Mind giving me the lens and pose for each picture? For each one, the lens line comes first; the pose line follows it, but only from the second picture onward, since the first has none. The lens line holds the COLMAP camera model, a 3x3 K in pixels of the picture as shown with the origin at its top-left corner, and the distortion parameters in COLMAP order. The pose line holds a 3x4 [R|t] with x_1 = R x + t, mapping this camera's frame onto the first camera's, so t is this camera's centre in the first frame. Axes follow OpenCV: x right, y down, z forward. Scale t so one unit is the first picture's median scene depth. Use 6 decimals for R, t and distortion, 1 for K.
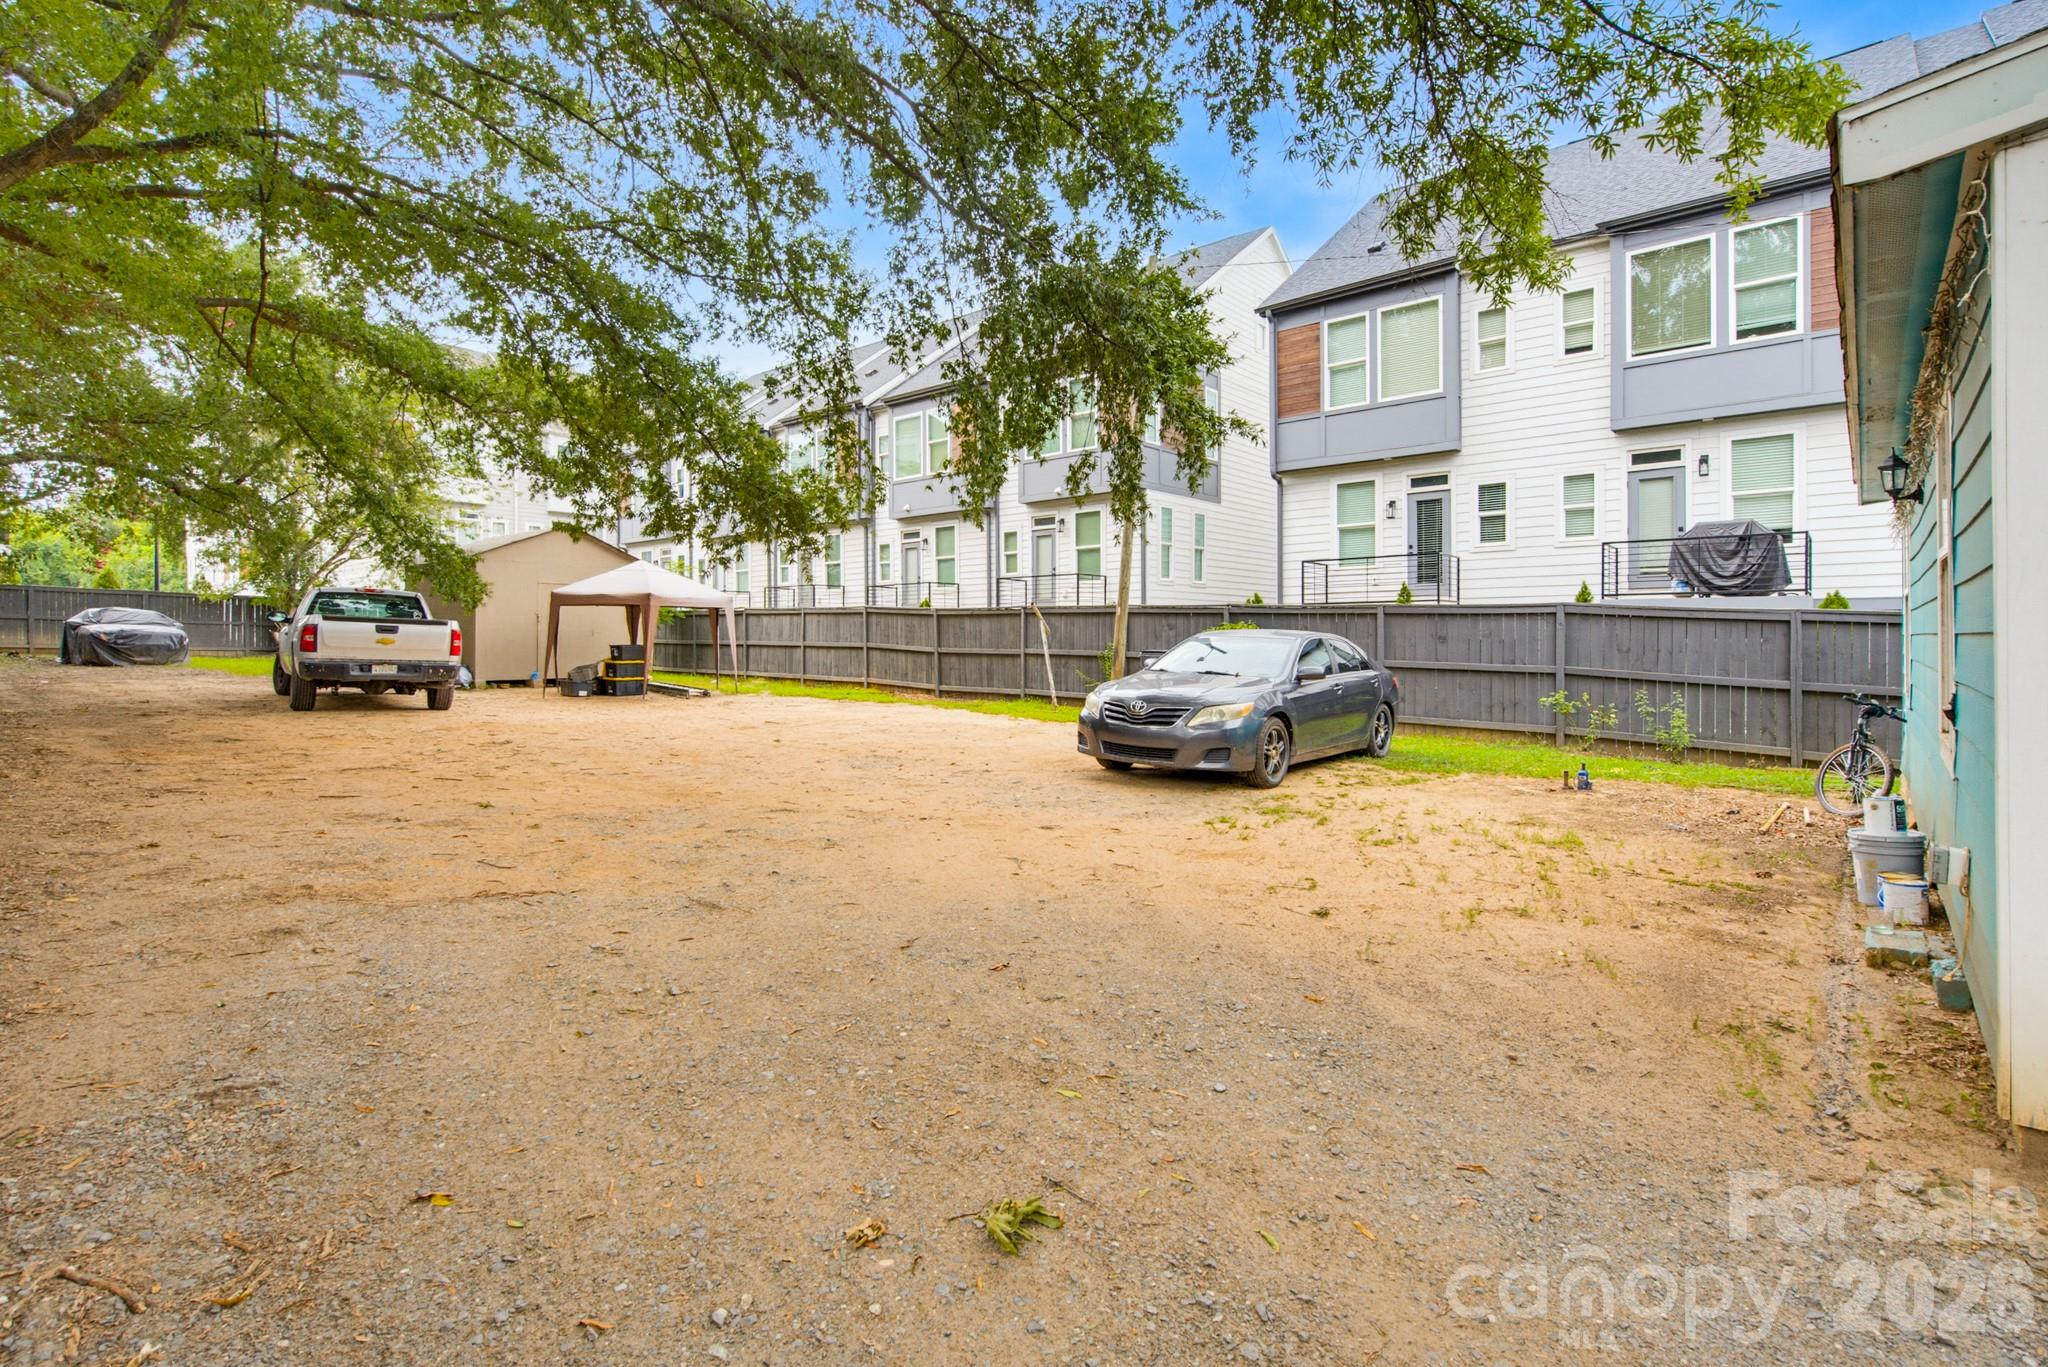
lens RADIAL K [[958.5, 0, 1010.0], [0, 958.5, 628.6], [0, 0, 1]] dist [0.002489, 0.000799]
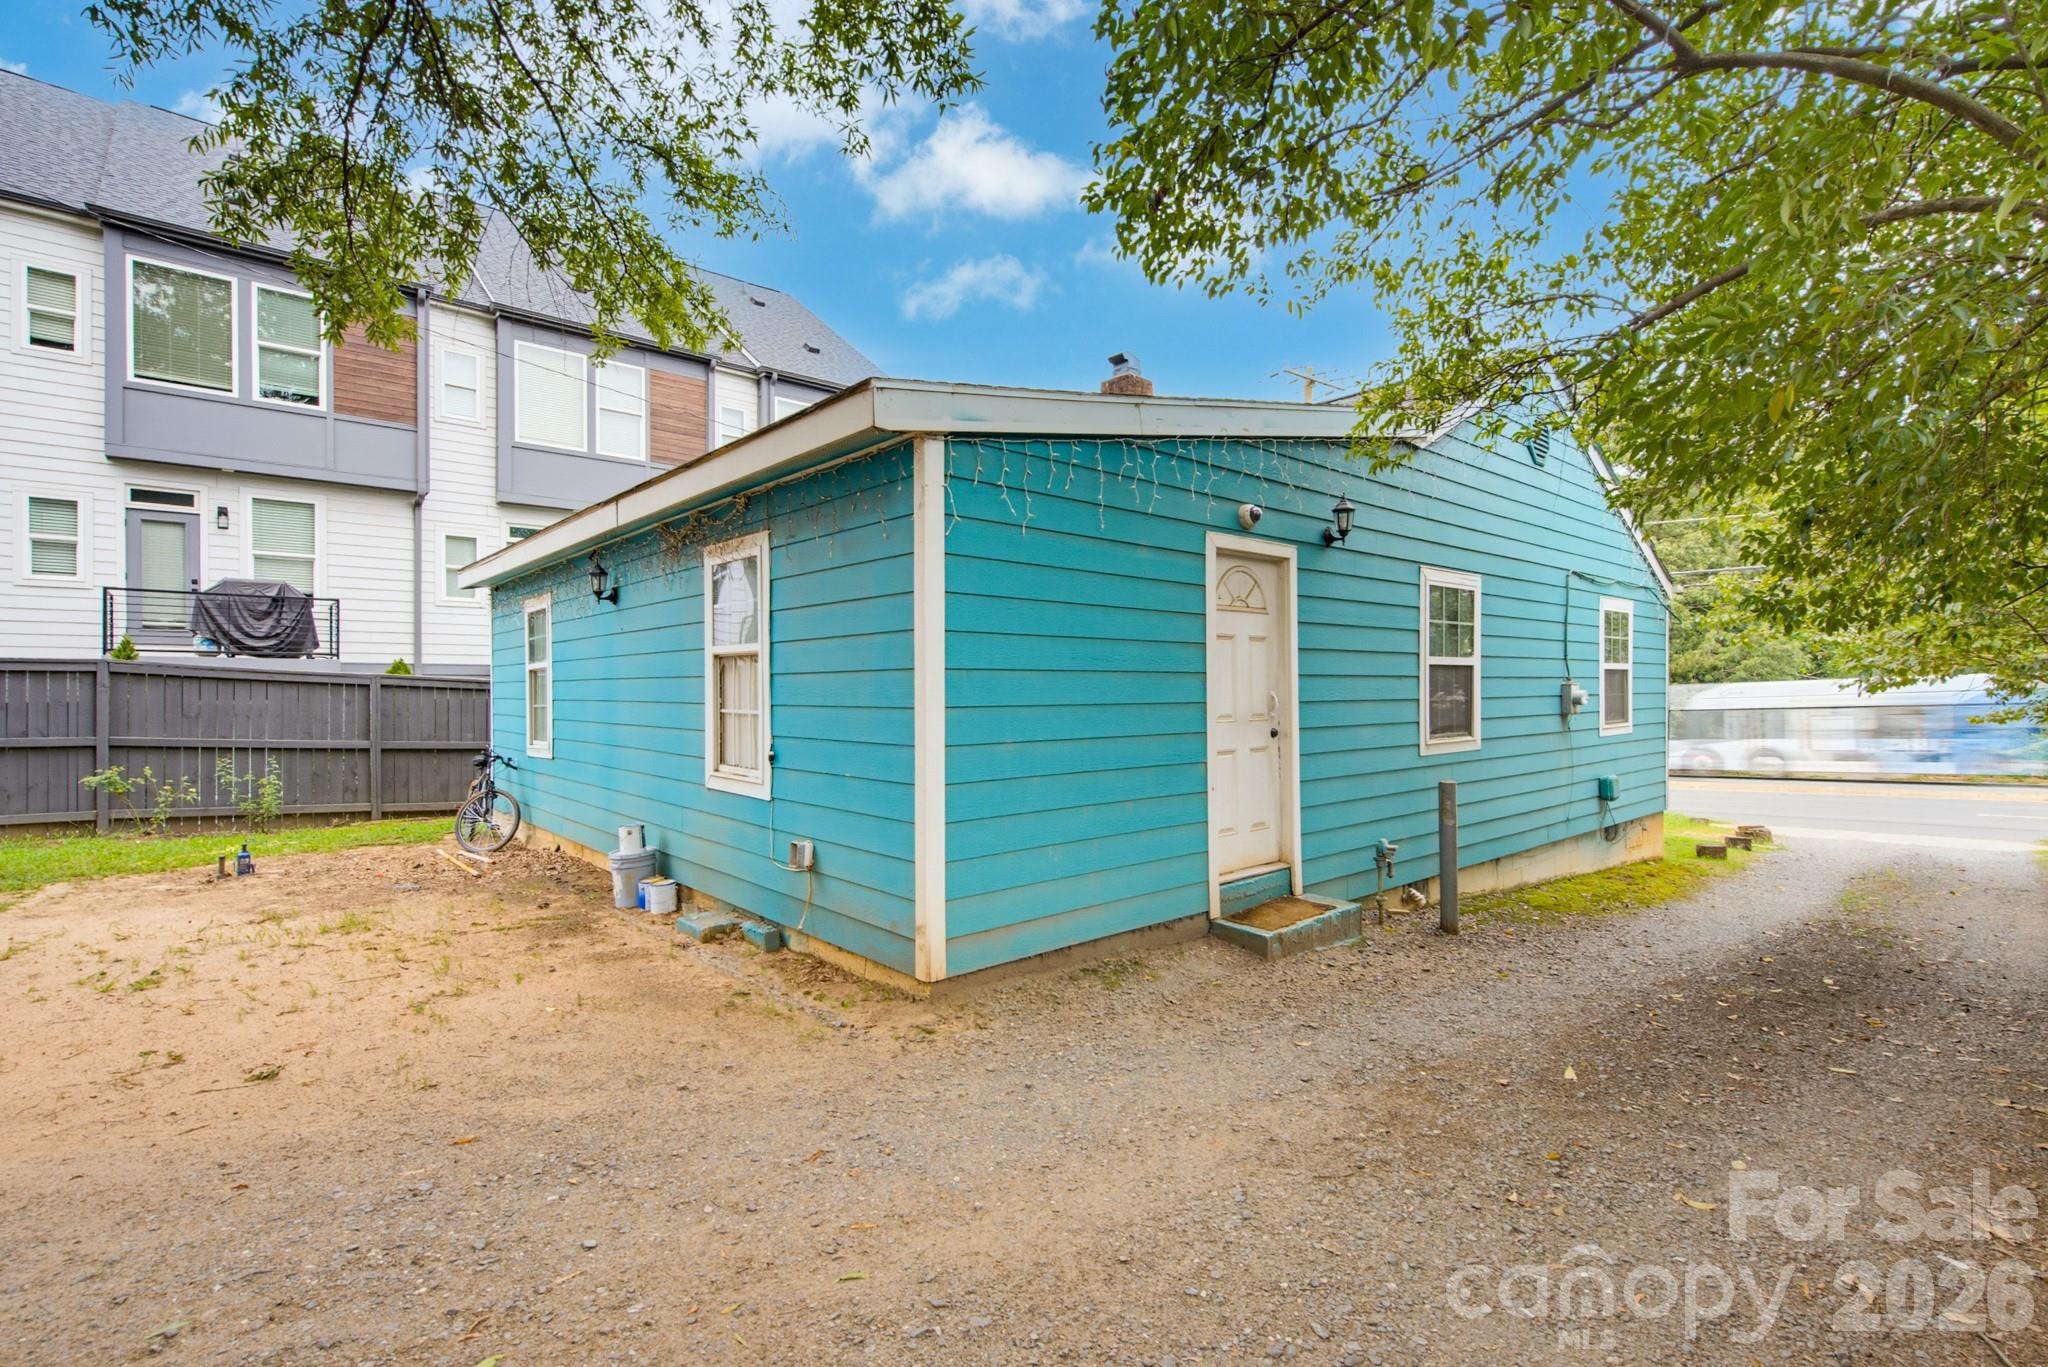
lens RADIAL K [[958.5, 0, 1017.8], [0, 958.5, 681.3], [0, 0, 1]] dist [0.002489, 0.000799]
pose [[0.140267, 0.010347, 0.990060, -0.131690], [-0.006866, 0.999932, -0.009478, -0.005980], [-0.990090, -0.005469, 0.140329, 0.109273]]
